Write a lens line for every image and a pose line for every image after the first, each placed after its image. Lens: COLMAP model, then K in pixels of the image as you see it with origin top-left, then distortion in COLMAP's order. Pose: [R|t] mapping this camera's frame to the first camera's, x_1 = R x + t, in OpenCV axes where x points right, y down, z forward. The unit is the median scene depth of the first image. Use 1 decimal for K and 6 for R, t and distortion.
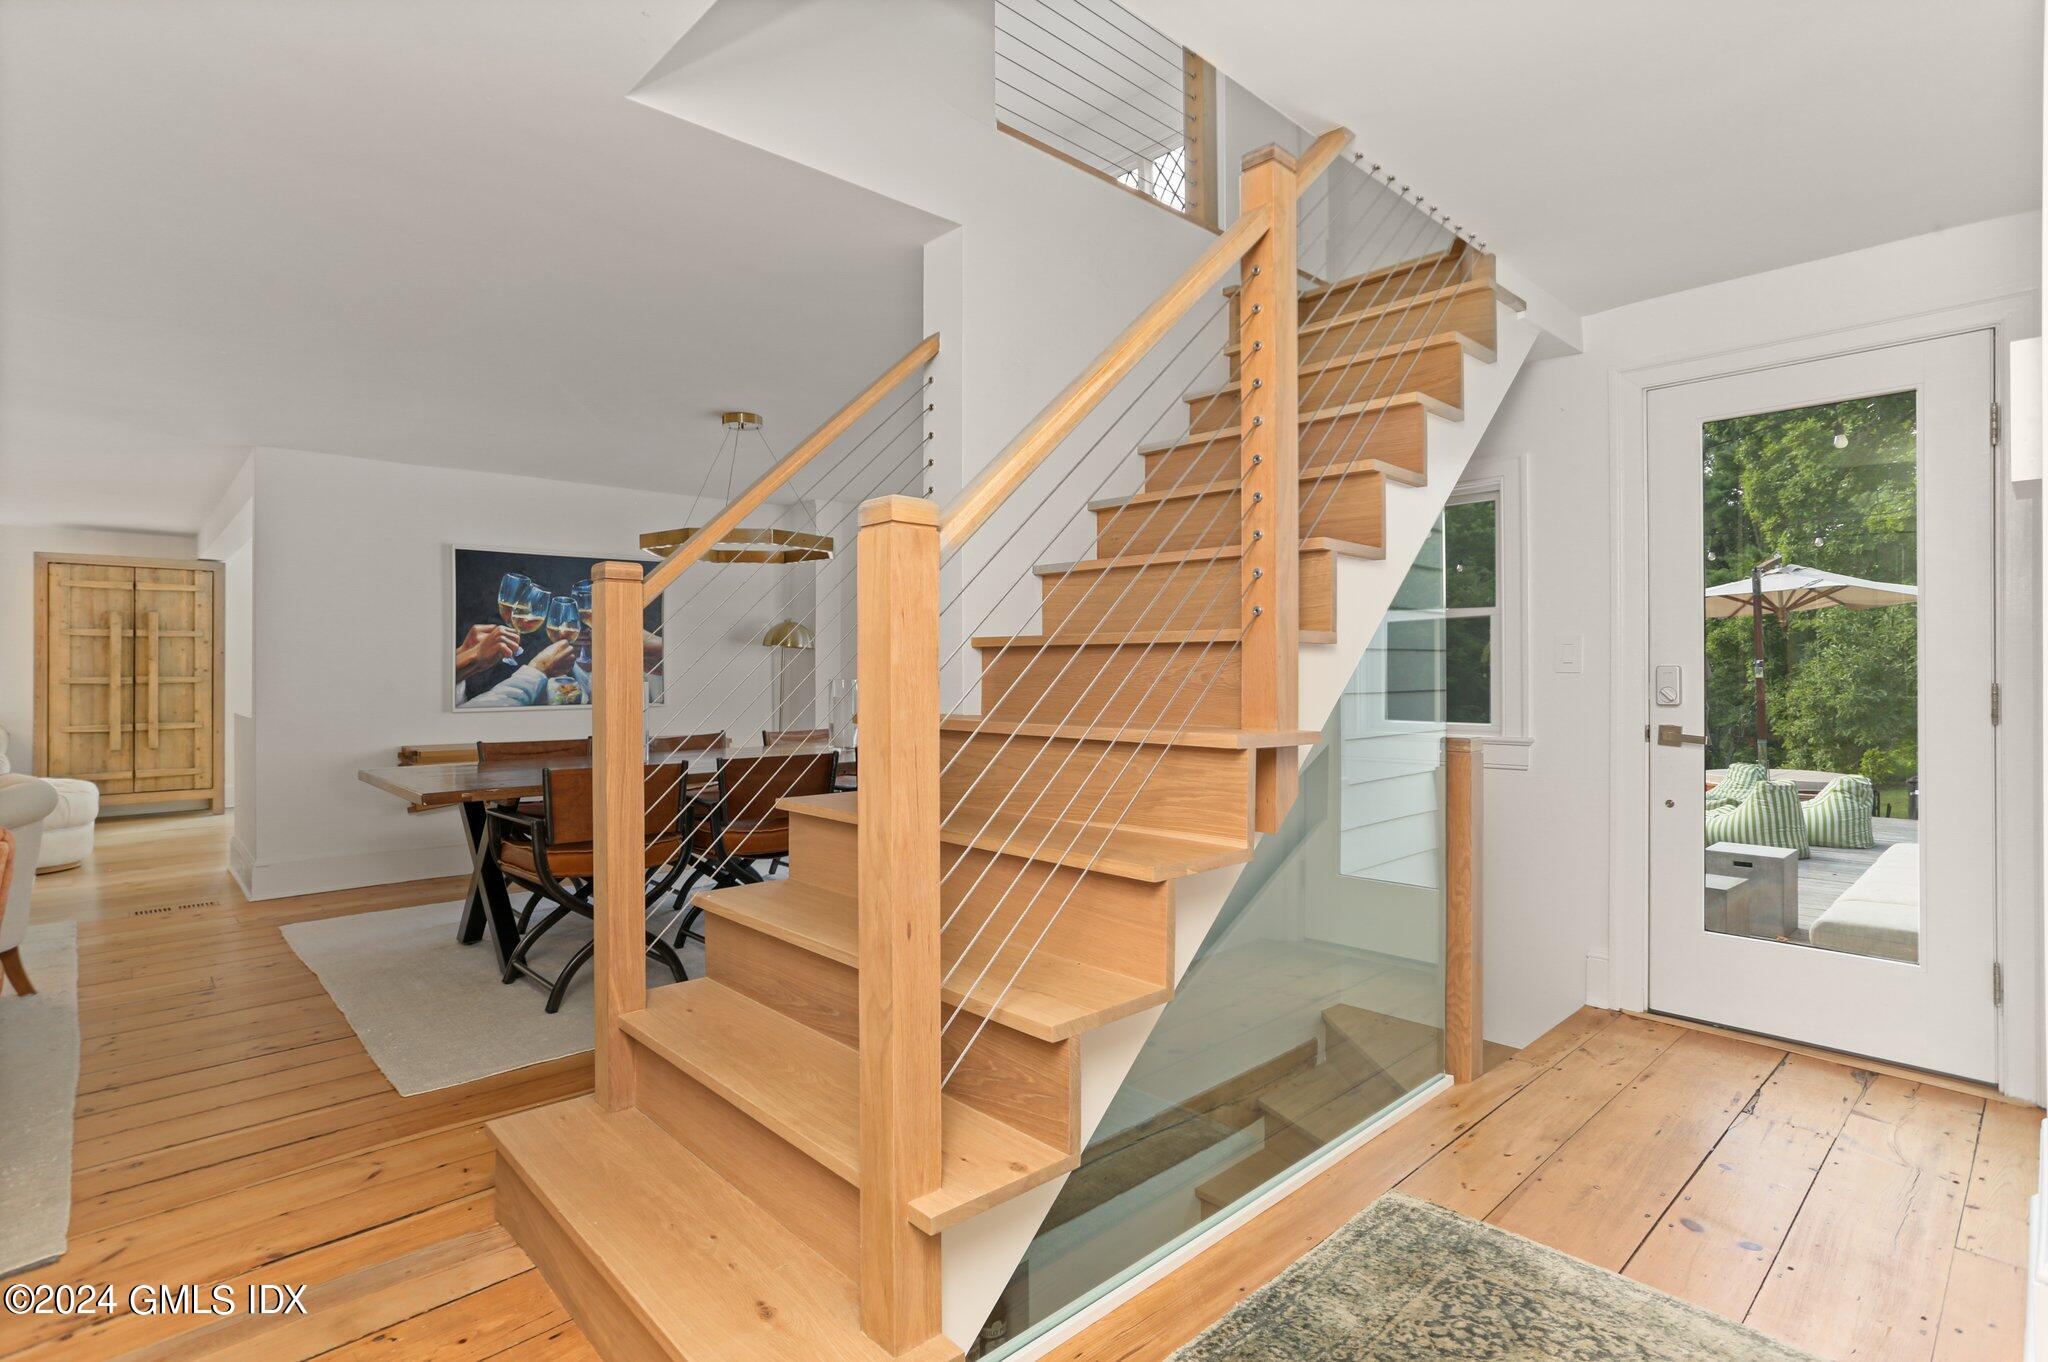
lens RADIAL K [[1011.8, 0, 1024.0], [0, 1011.8, 681.0], [0, 0, 1]] dist [-0.053098, 0.034302]
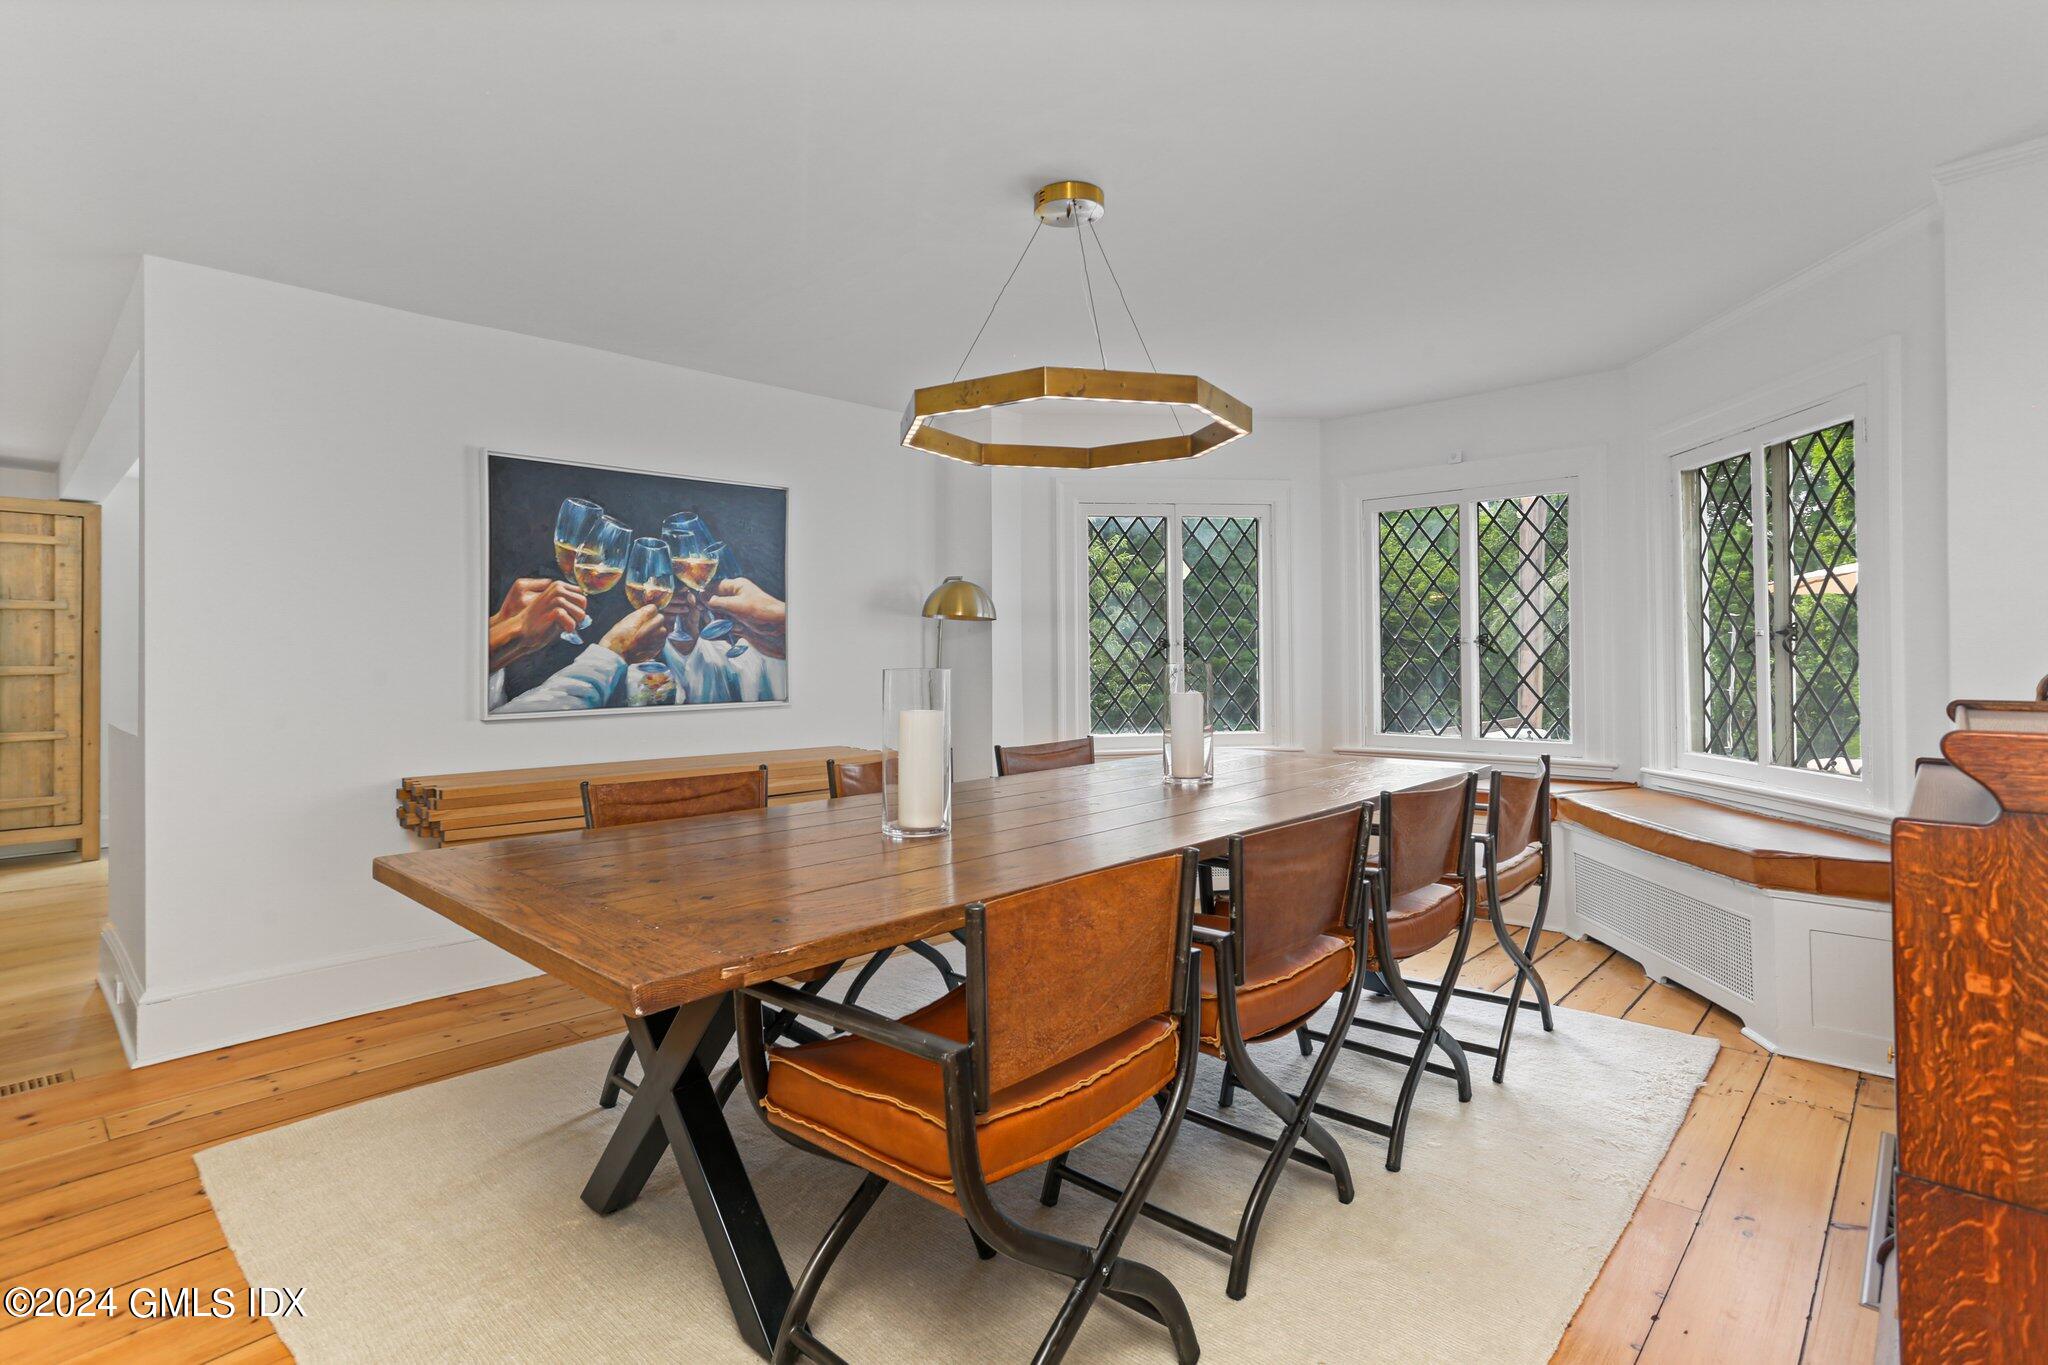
lens RADIAL K [[1009.2, 0, 1018.9], [0, 1009.2, 656.8], [0, 0, 1]] dist [-0.051546, 0.031304]
pose [[0.997998, -0.005599, 0.063004, -0.265624], [0.006168, 0.999942, -0.008840, -0.000433], [-0.062951, 0.009211, 0.997974, 0.344980]]
